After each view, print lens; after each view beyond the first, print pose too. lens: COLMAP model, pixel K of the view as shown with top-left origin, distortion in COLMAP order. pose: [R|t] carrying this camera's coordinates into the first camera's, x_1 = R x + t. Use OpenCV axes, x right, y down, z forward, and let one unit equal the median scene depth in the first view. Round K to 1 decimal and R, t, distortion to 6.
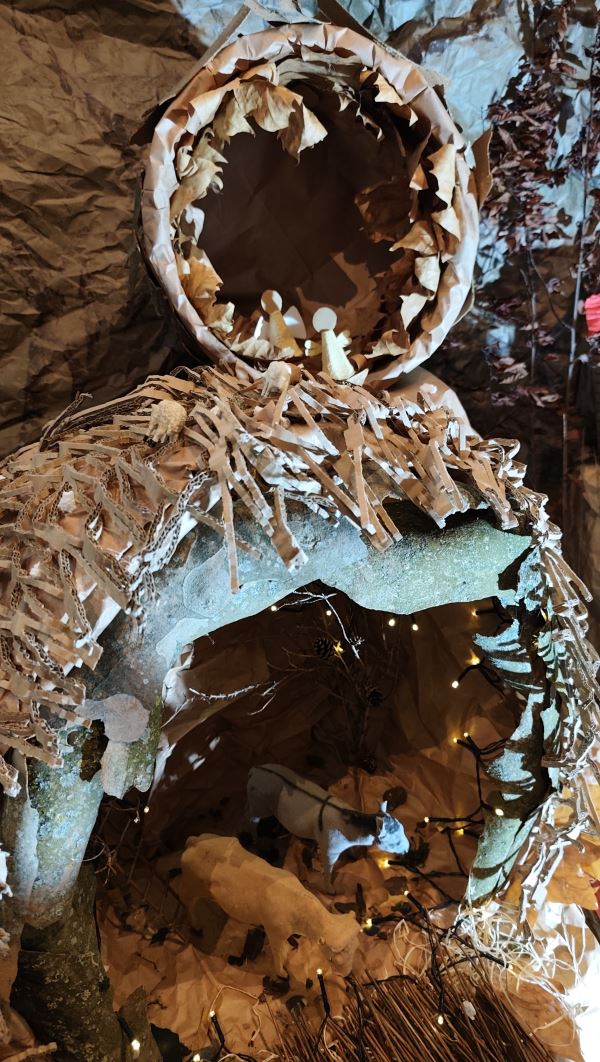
lens RADIAL K [[737.2, 0, 300.0], [0, 737.2, 531.0], [0, 0, 1]] dist [0.021715, -0.043503]
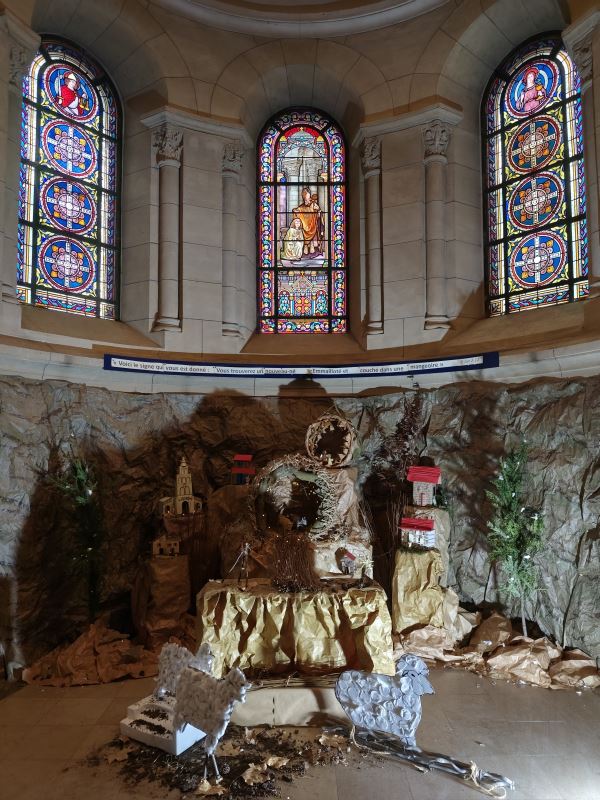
lens RADIAL K [[545.7, 0, 303.4], [0, 545.7, 399.7], [0, 0, 1]] dist [0.049146, -0.083575]
pose [[0.868678, 0.100068, -0.485164, 1.993184], [-0.296249, 0.889892, -0.346884, 0.934058], [0.397032, 0.445060, 0.802675, -2.931635]]
